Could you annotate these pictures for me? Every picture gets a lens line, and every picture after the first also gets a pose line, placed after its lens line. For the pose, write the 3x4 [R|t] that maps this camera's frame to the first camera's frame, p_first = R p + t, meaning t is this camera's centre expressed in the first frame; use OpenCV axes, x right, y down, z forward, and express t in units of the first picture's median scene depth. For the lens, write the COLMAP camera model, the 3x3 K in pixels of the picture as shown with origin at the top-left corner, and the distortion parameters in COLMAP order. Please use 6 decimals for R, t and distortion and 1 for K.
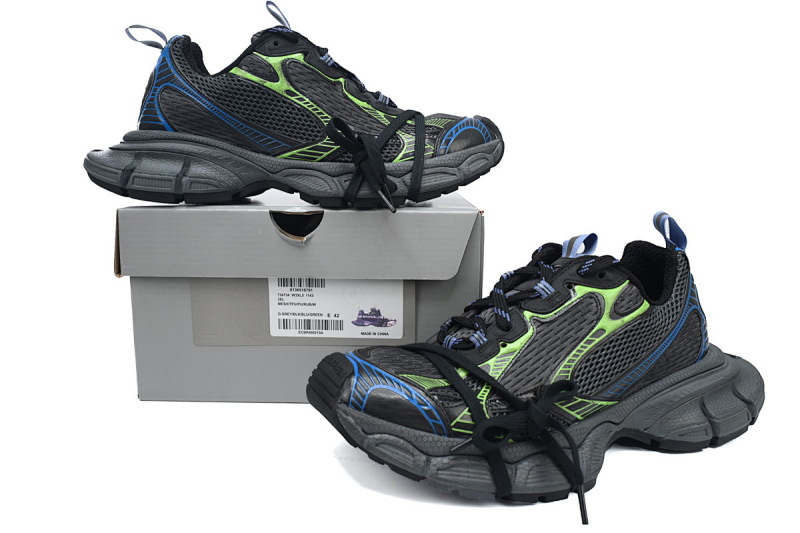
lens RADIAL K [[719.5, 0, 400.0], [0, 719.5, 266.5], [0, 0, 1]] dist [-0.004794, -0.015286]
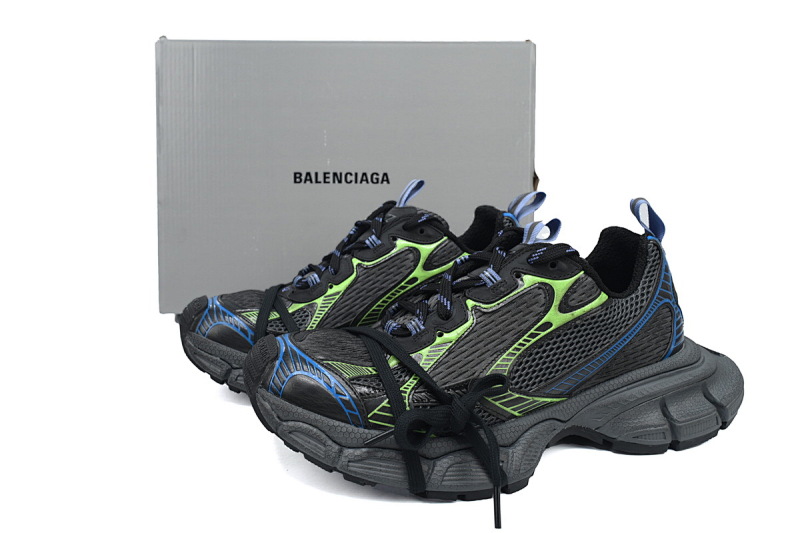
lens RADIAL K [[719.5, 0, 400.0], [0, 719.5, 266.5], [0, 0, 1]] dist [-0.004794, -0.015286]
pose [[0.993261, 0.038451, -0.109332, 0.189787], [-0.031911, 0.997630, 0.060957, -0.037633], [0.111416, -0.057057, 0.992135, 0.047080]]
